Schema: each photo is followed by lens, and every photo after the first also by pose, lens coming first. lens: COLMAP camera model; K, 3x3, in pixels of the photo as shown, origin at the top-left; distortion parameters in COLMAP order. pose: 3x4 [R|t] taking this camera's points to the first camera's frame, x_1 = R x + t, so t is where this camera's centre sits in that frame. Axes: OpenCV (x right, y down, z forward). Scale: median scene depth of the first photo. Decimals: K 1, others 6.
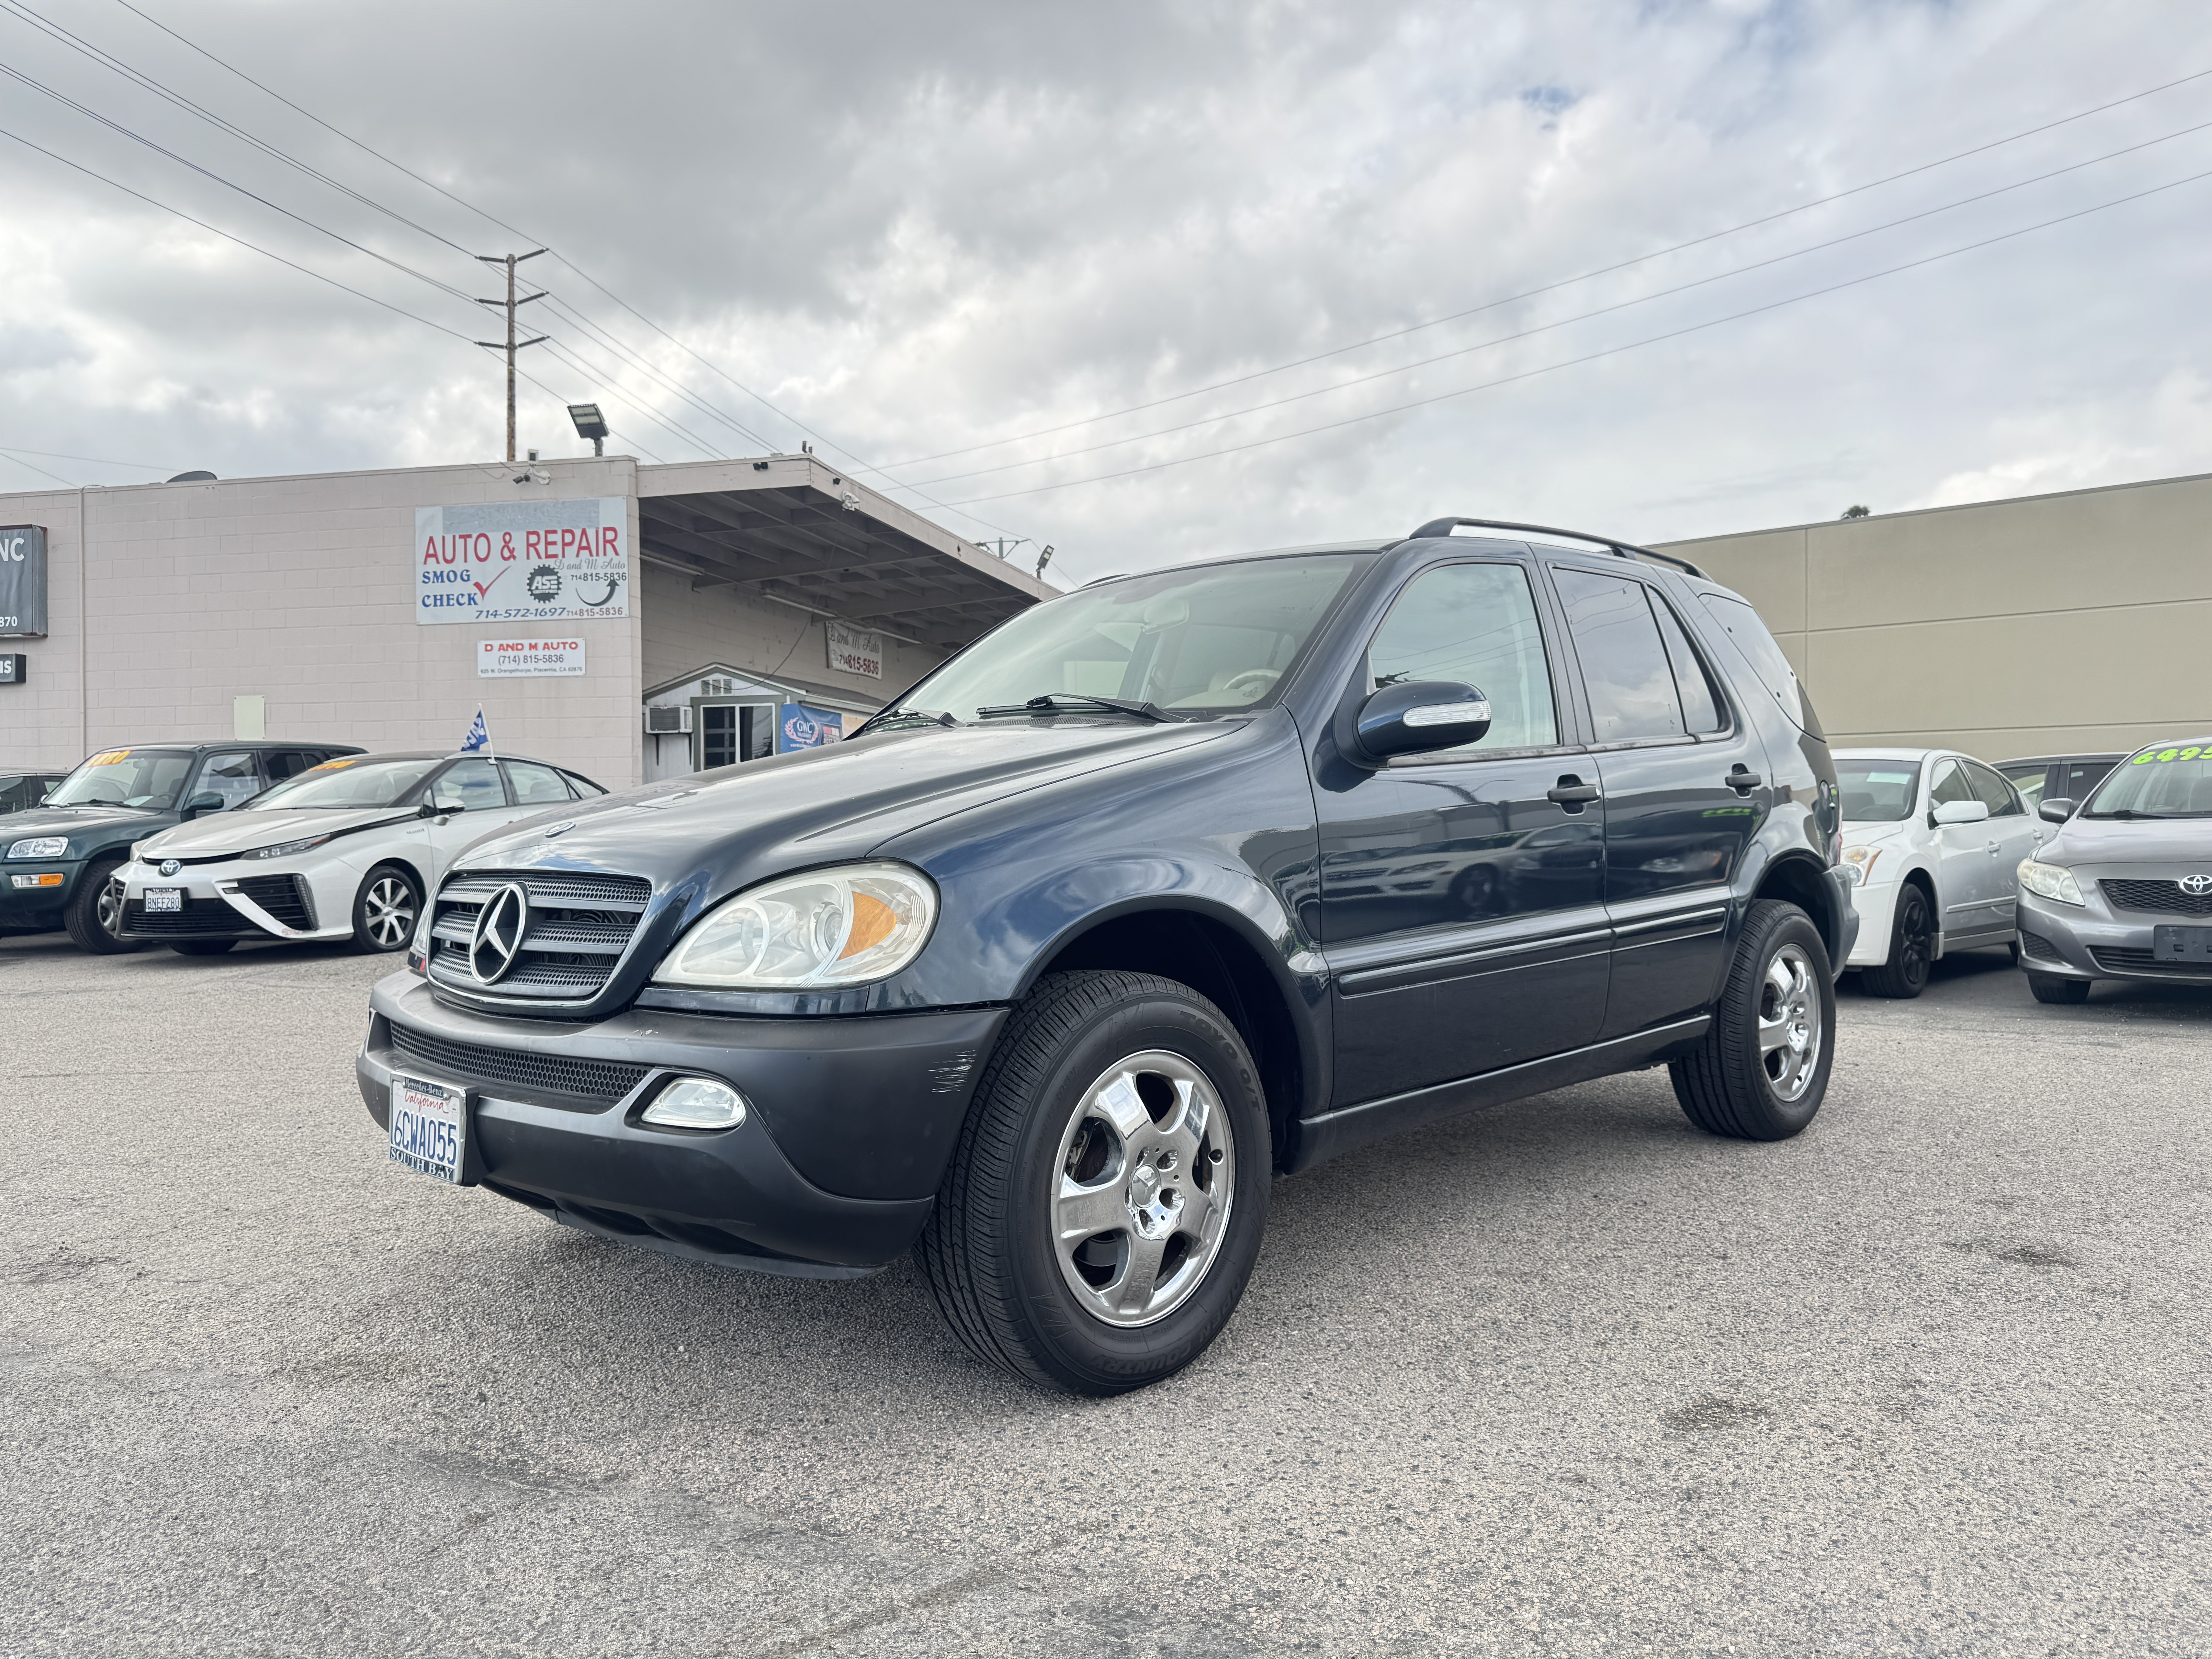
lens RADIAL K [[1551.7, 0, 1094.1], [0, 1551.7, 837.3], [0, 0, 1]] dist [0.040378, -0.056961]
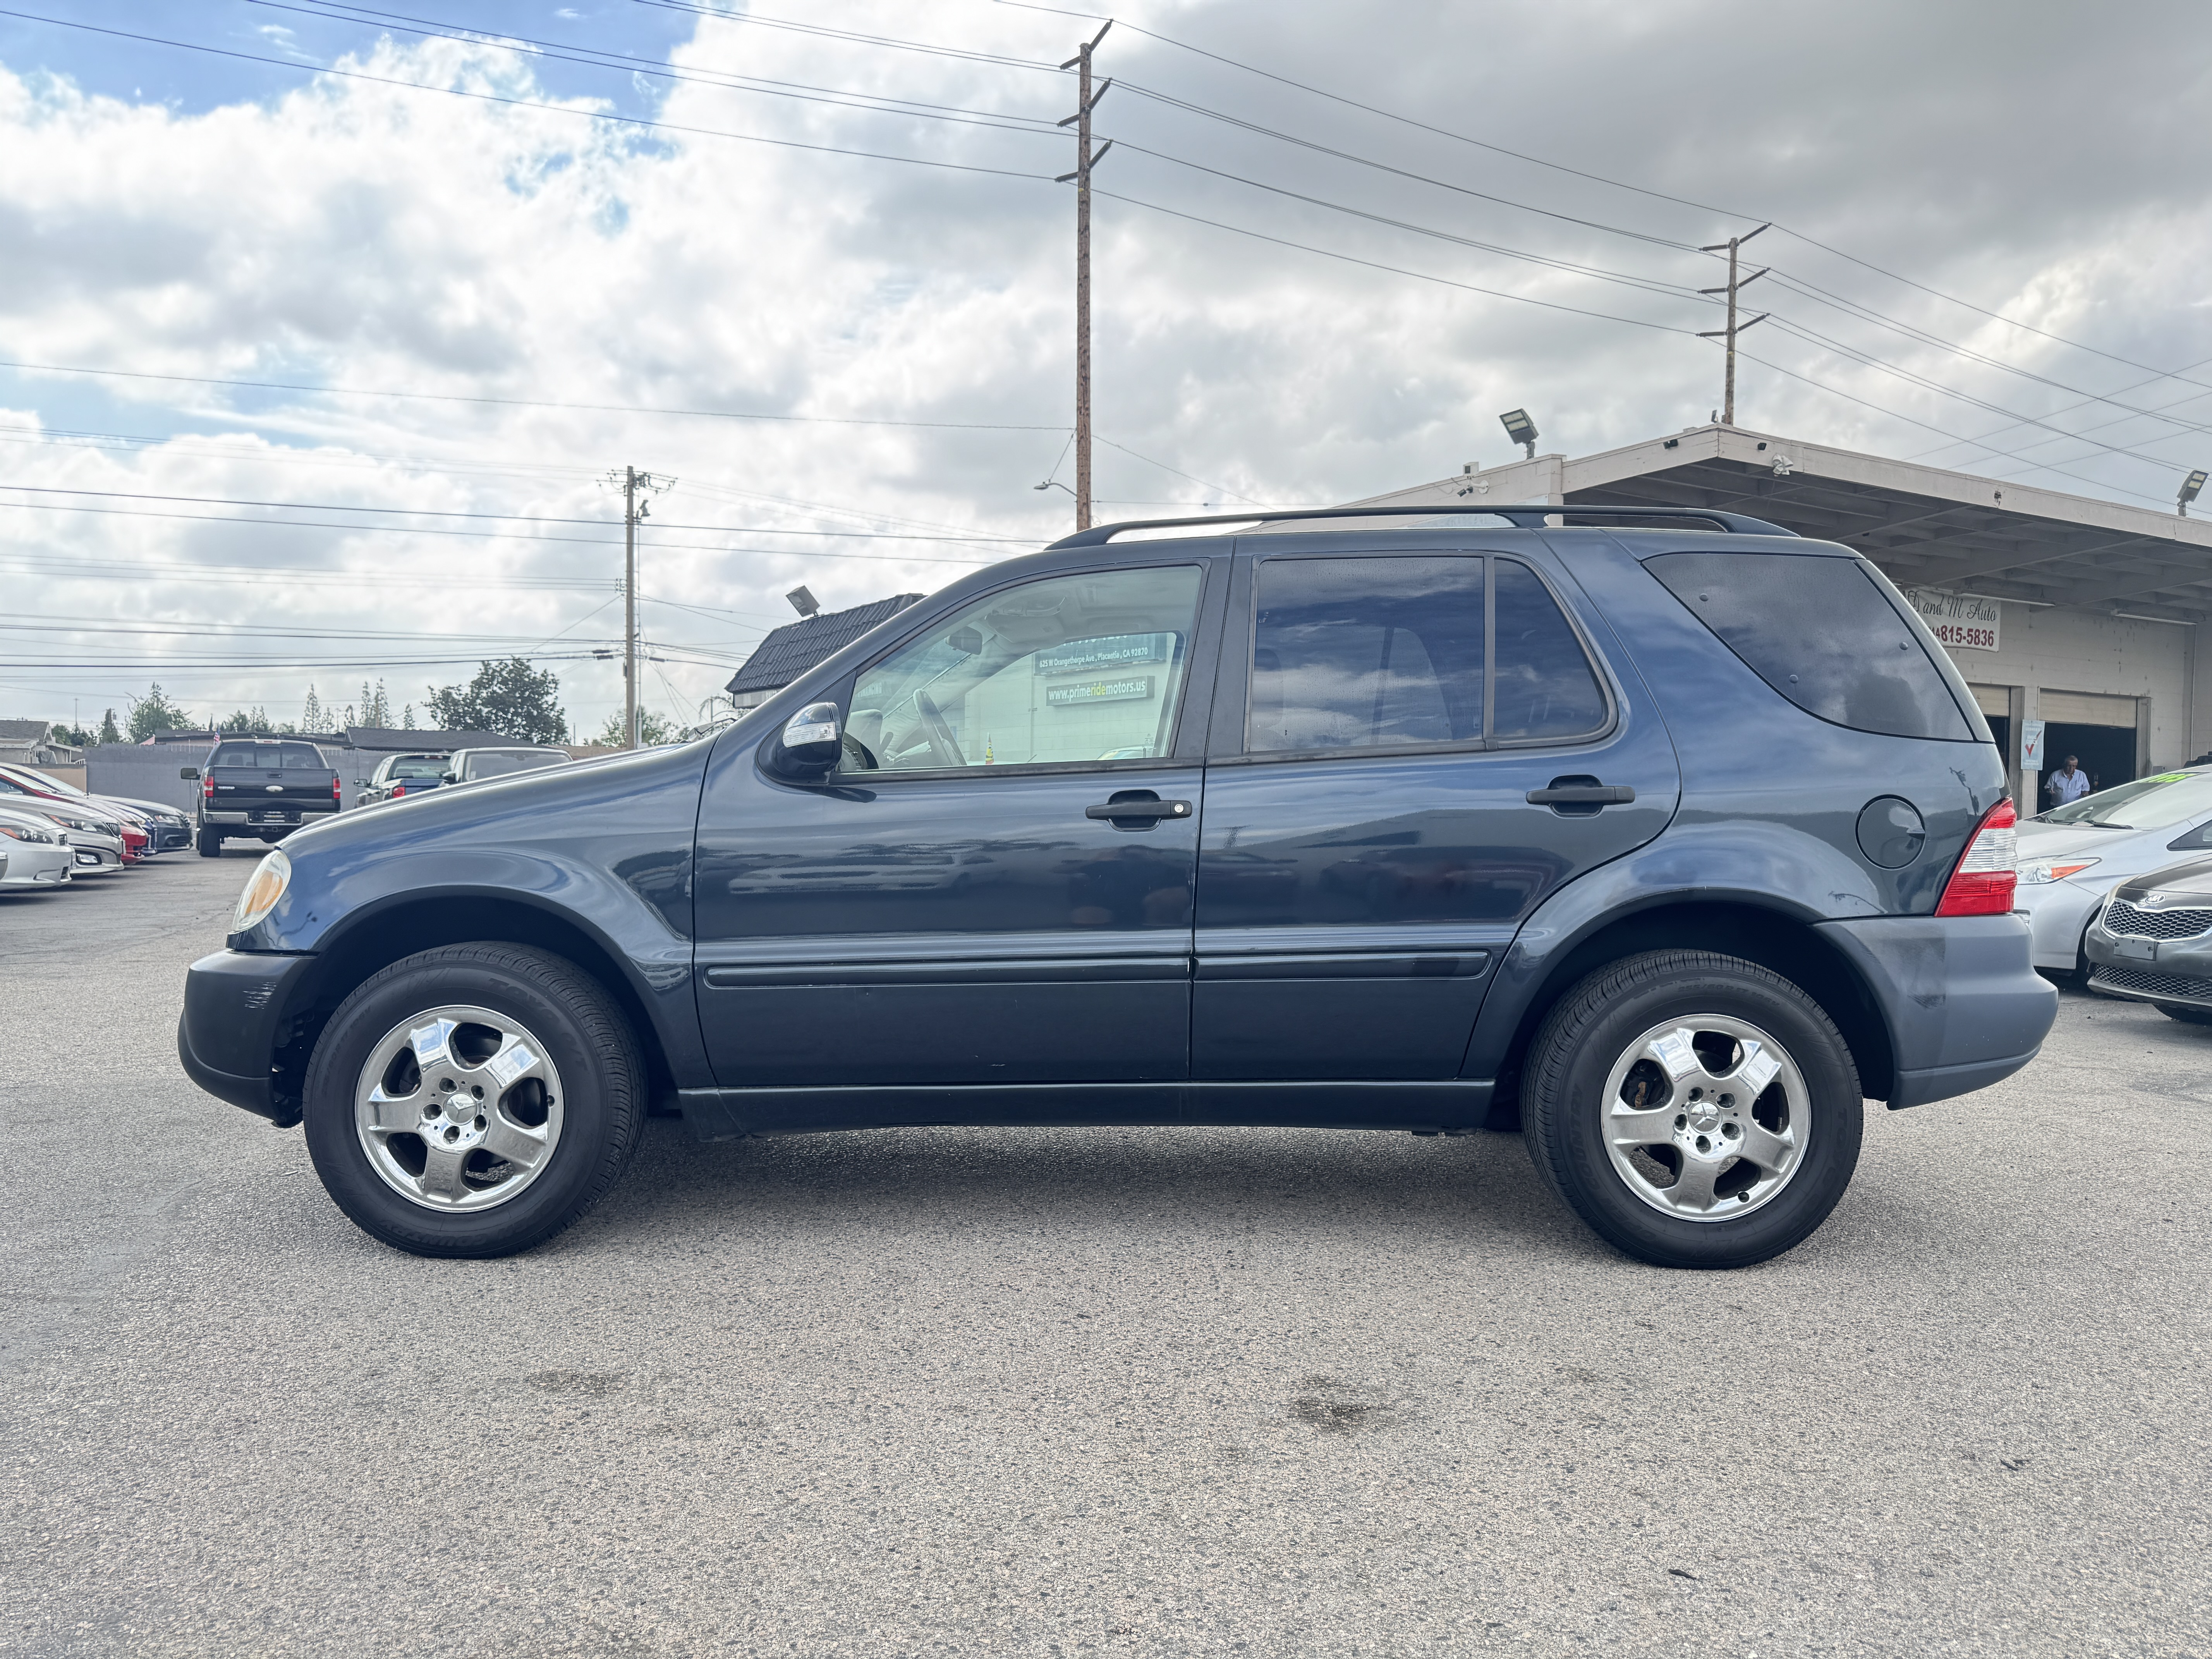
lens RADIAL K [[1557.4, 0, 1097.9], [0, 1557.4, 824.9], [0, 0, 1]] dist [0.037260, -0.057045]
pose [[0.698117, 0.020844, -0.715680, 0.476994], [-0.020873, 0.999744, 0.008756, -0.012773], [0.715679, 0.008826, 0.698374, 0.164515]]
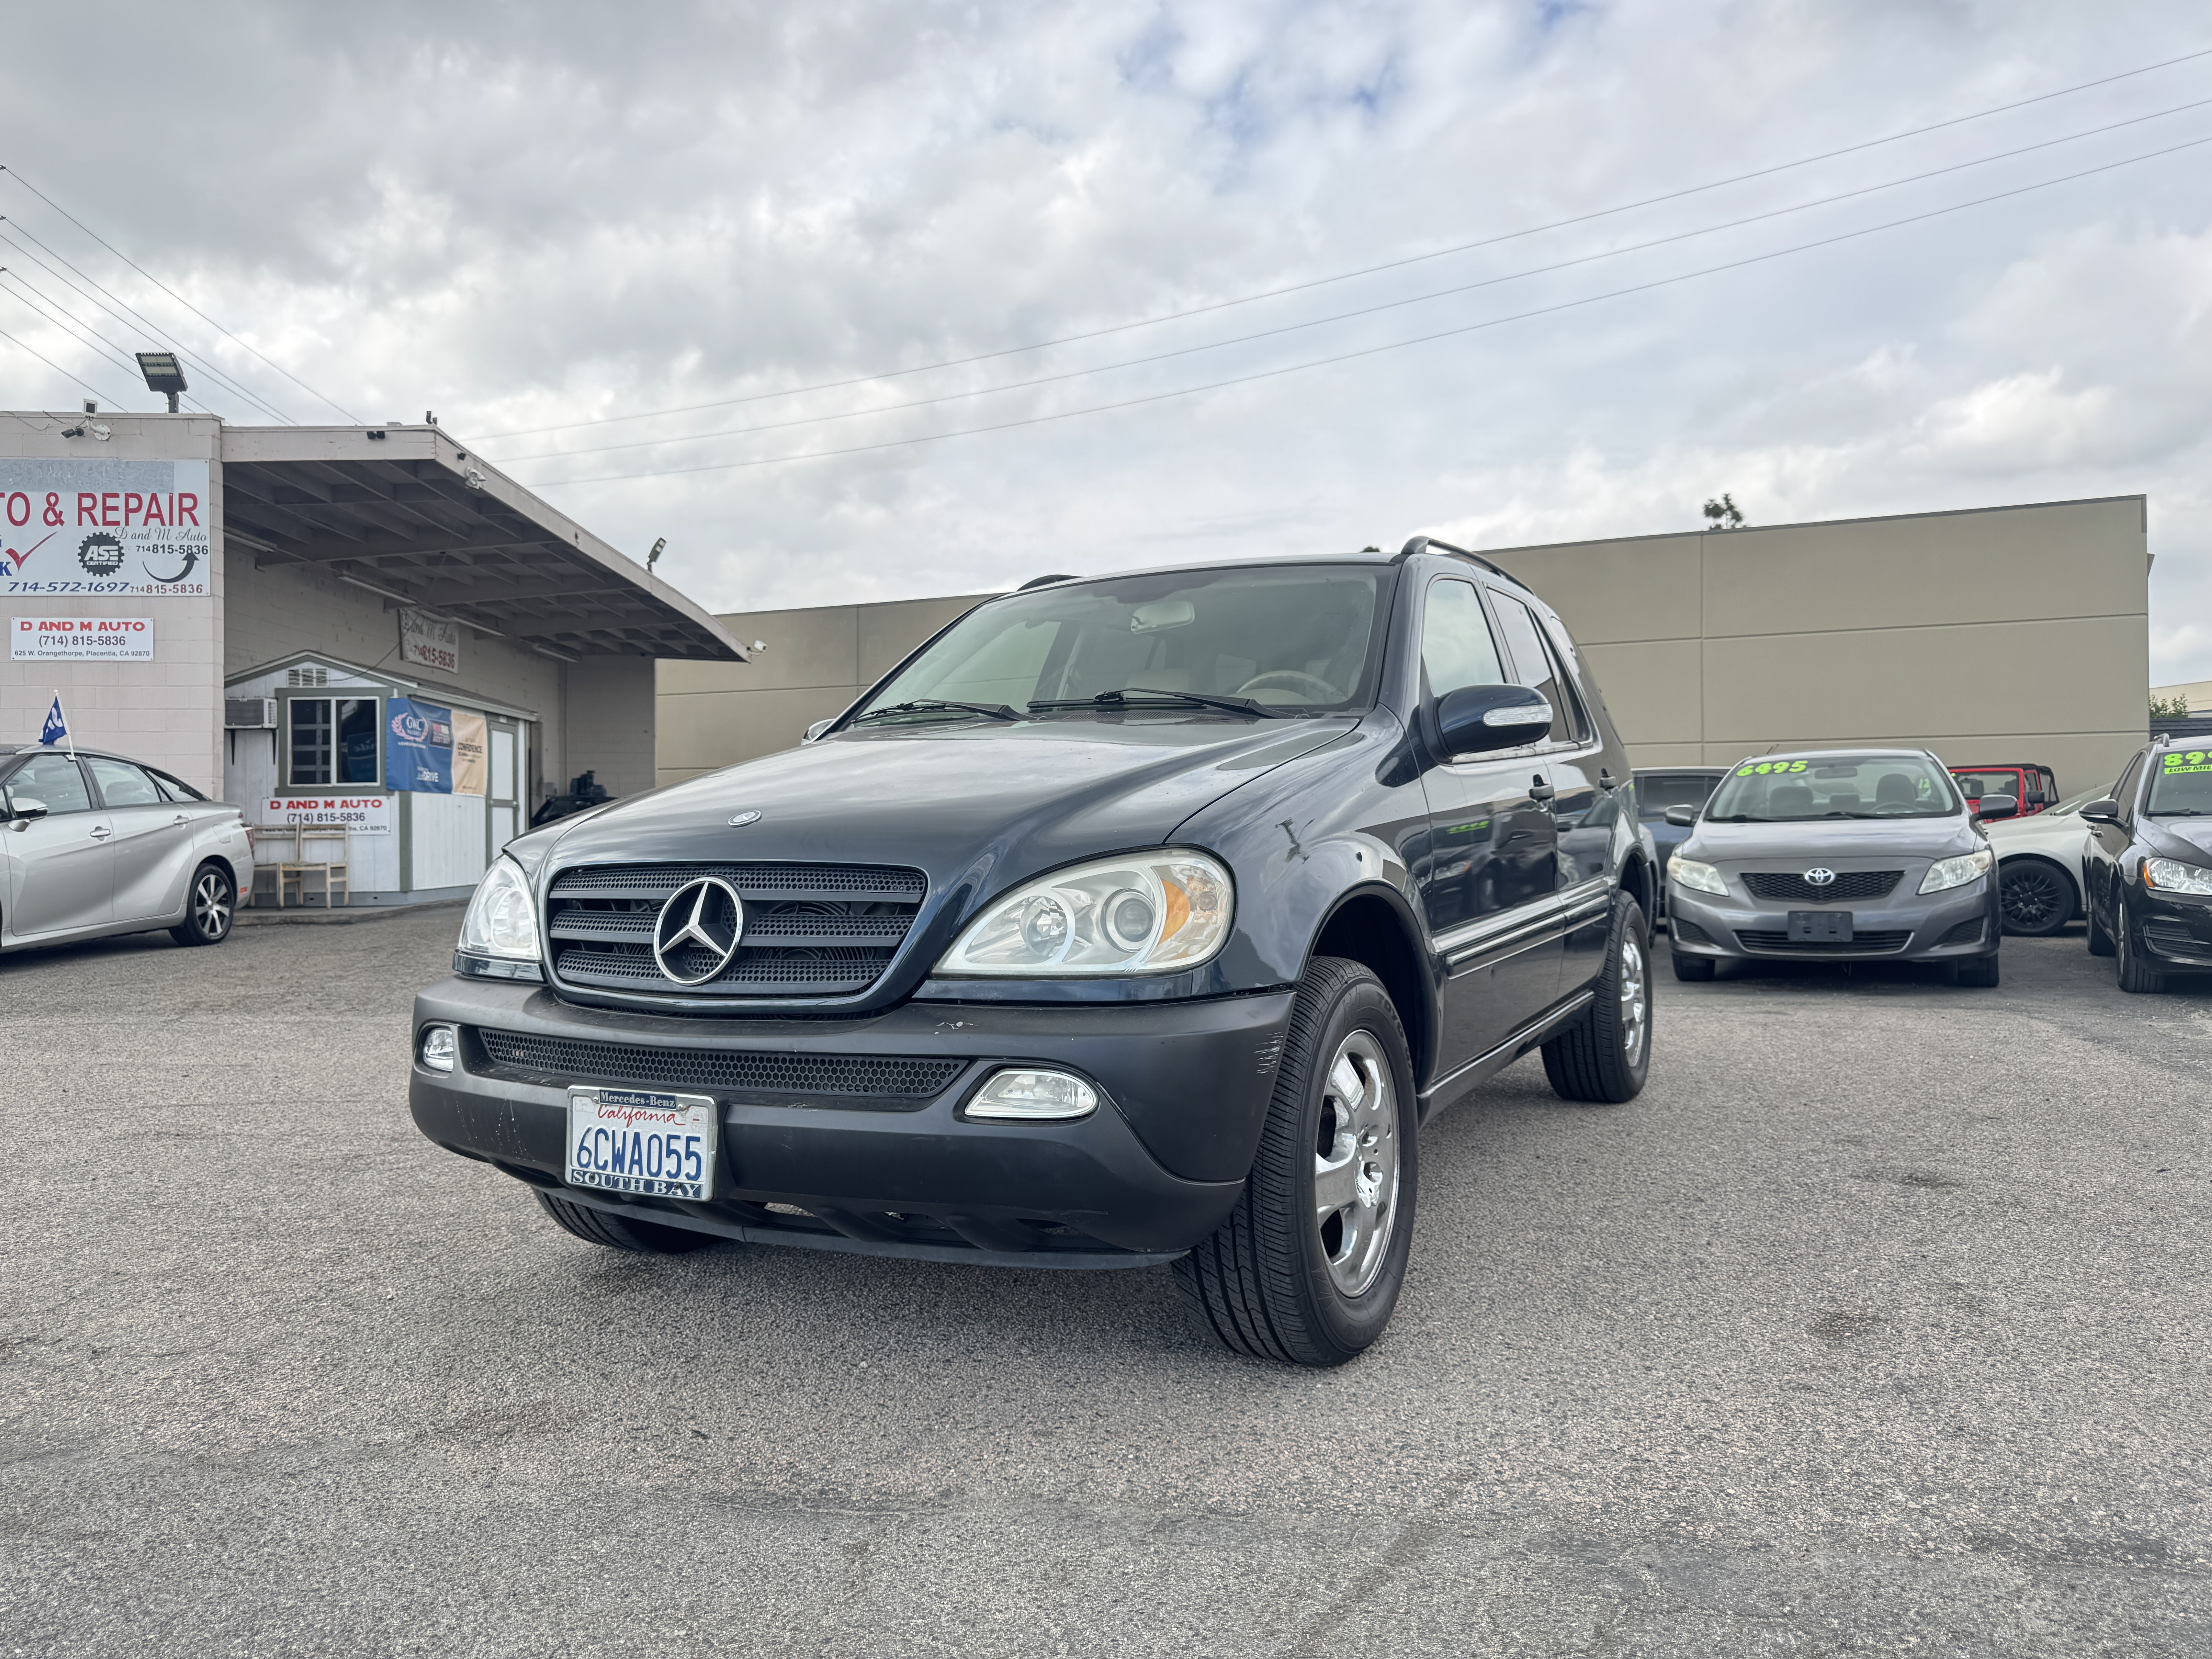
lens RADIAL K [[1557.4, 0, 1097.9], [0, 1557.4, 824.9], [0, 0, 1]] dist [0.037260, -0.057045]
pose [[0.957358, 0.000026, 0.288903, -0.155244], [0.004126, 0.999897, -0.013764, 0.004767], [-0.288874, 0.014369, 0.957259, 0.016016]]
